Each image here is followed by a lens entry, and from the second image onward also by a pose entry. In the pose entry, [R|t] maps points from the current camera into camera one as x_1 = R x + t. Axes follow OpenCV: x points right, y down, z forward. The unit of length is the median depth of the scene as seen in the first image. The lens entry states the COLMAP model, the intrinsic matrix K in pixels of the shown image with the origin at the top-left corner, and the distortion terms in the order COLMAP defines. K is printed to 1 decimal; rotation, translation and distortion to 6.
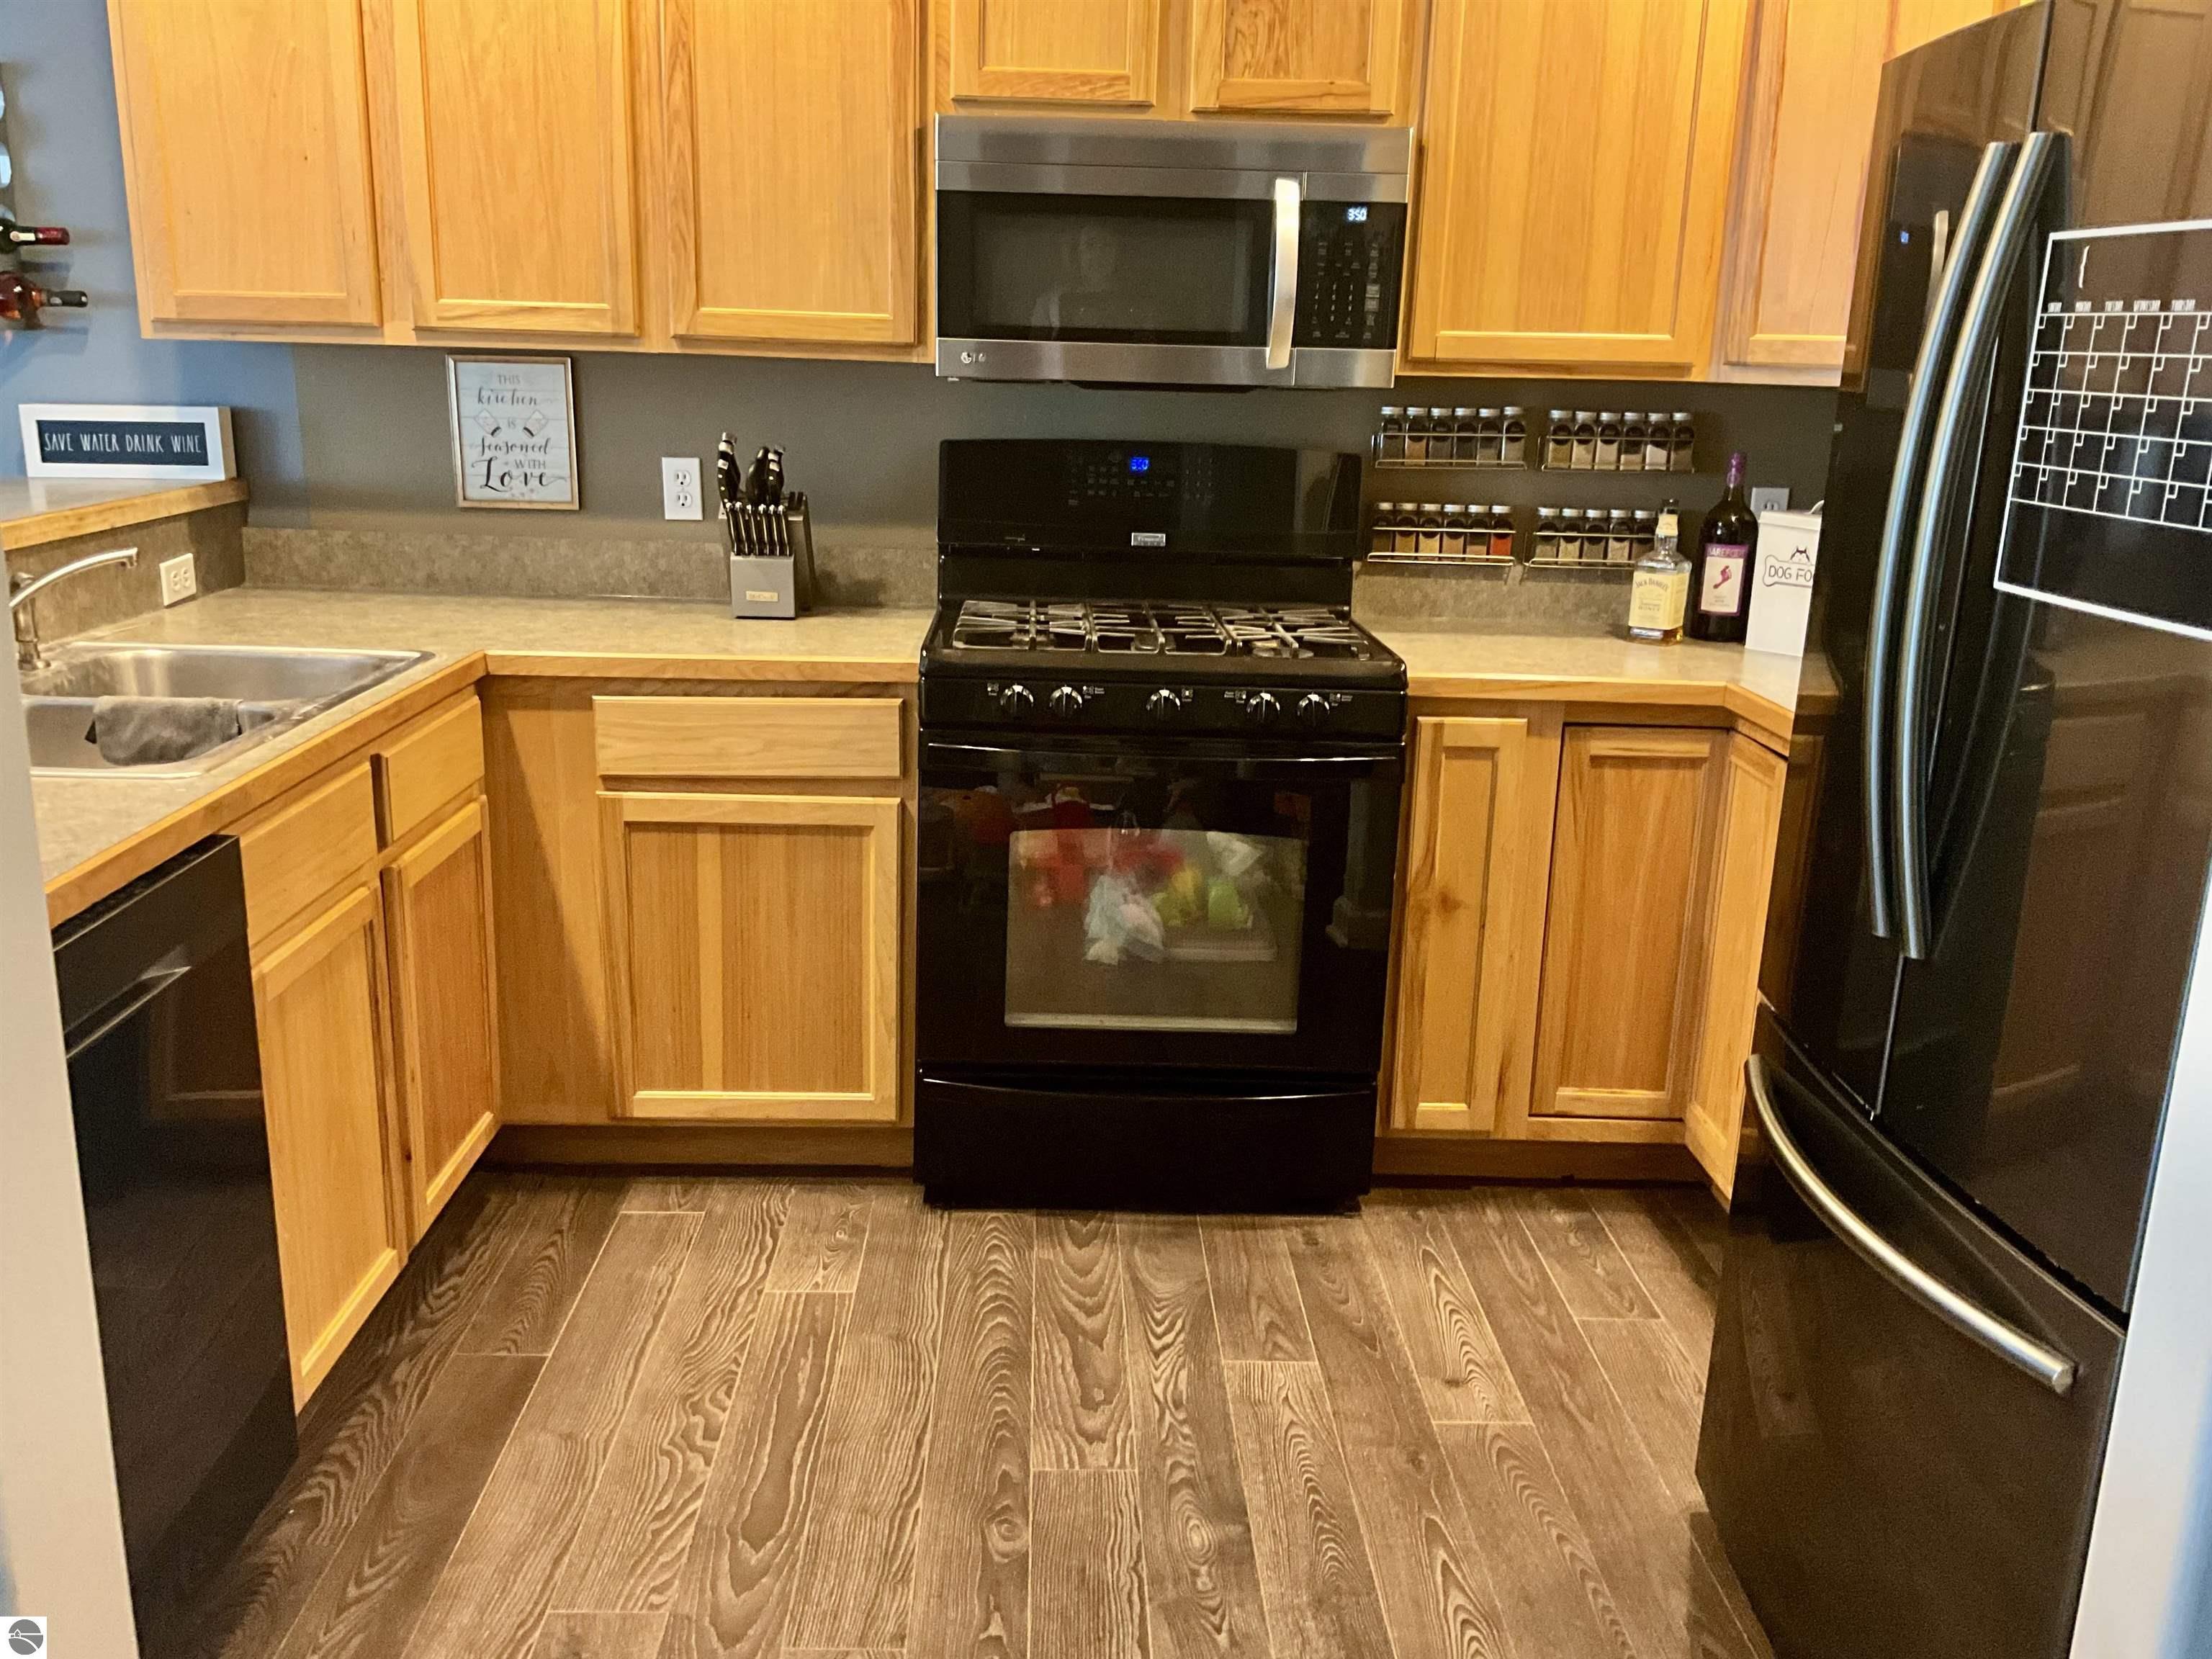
lens RADIAL K [[1831.8, 0, 1102.2], [0, 1831.8, 822.1], [0, 0, 1]] dist [0.118965, -0.245980]
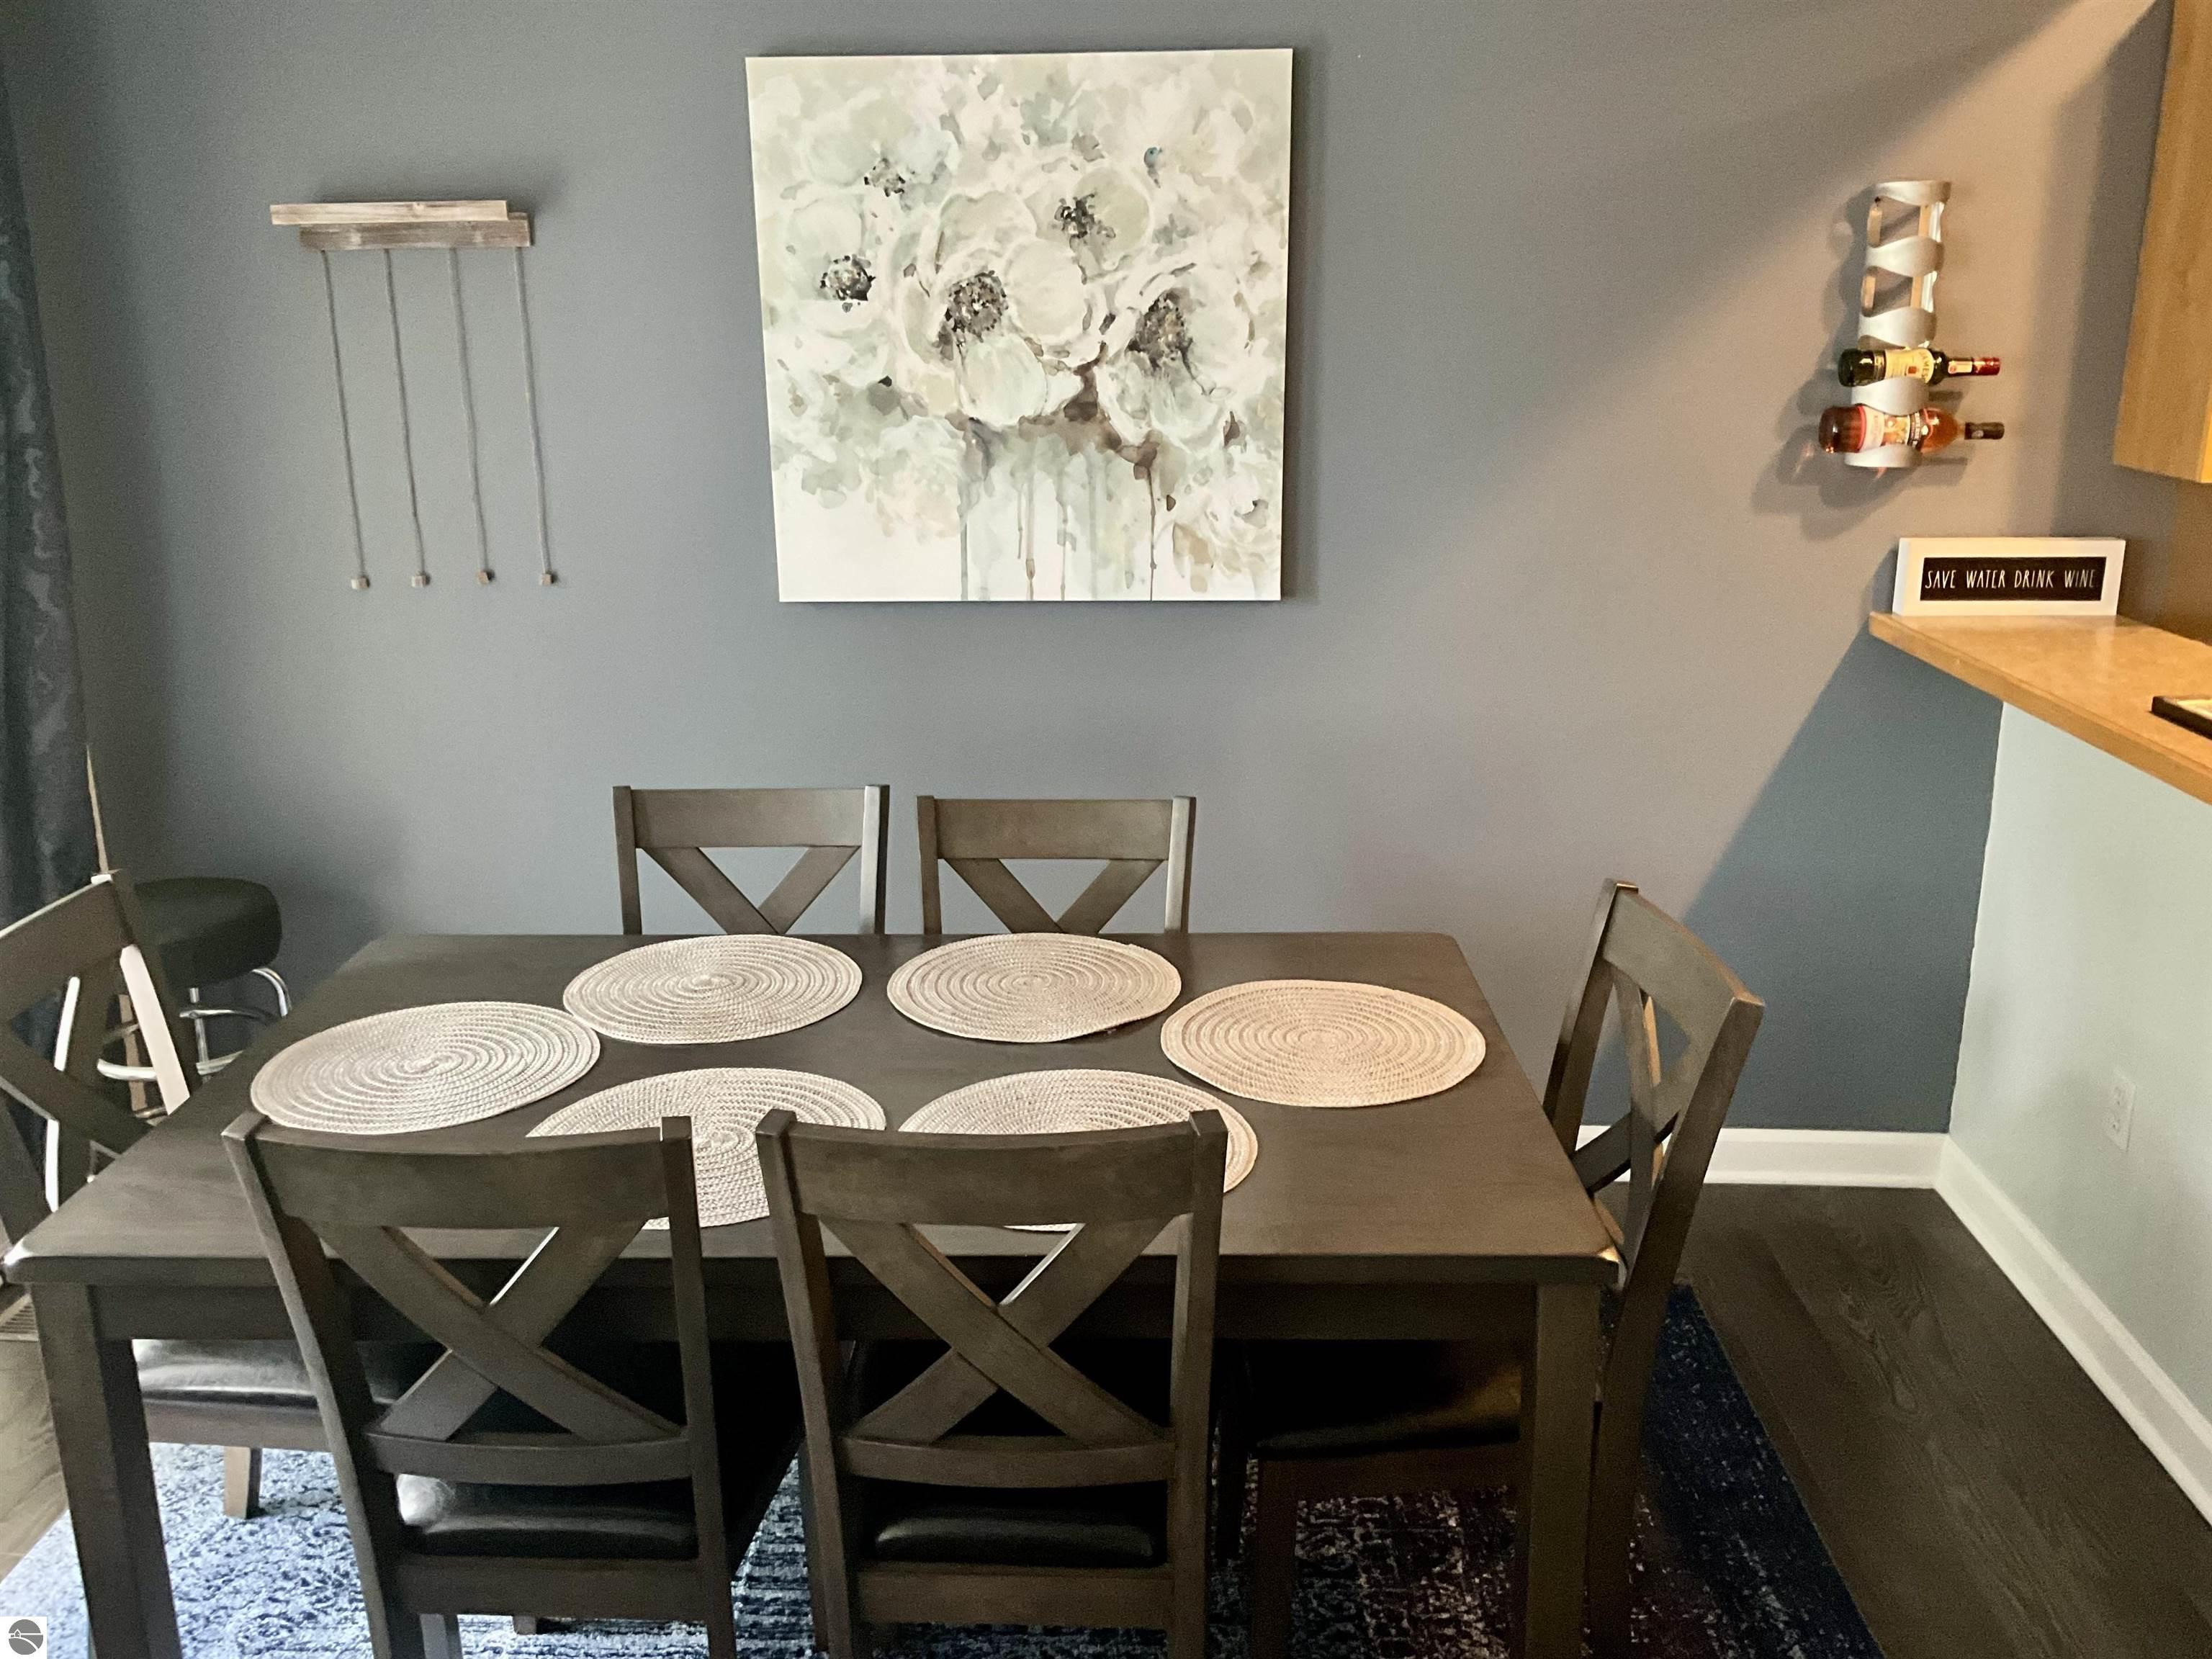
lens RADIAL K [[1831.8, 0, 1102.2], [0, 1831.8, 822.1], [0, 0, 1]] dist [0.118965, -0.245980]
pose [[0.997280, -0.012676, -0.072610, -0.915930], [0.013055, 0.999904, 0.004742, -0.088495], [0.072543, -0.005677, 0.997349, 0.010054]]
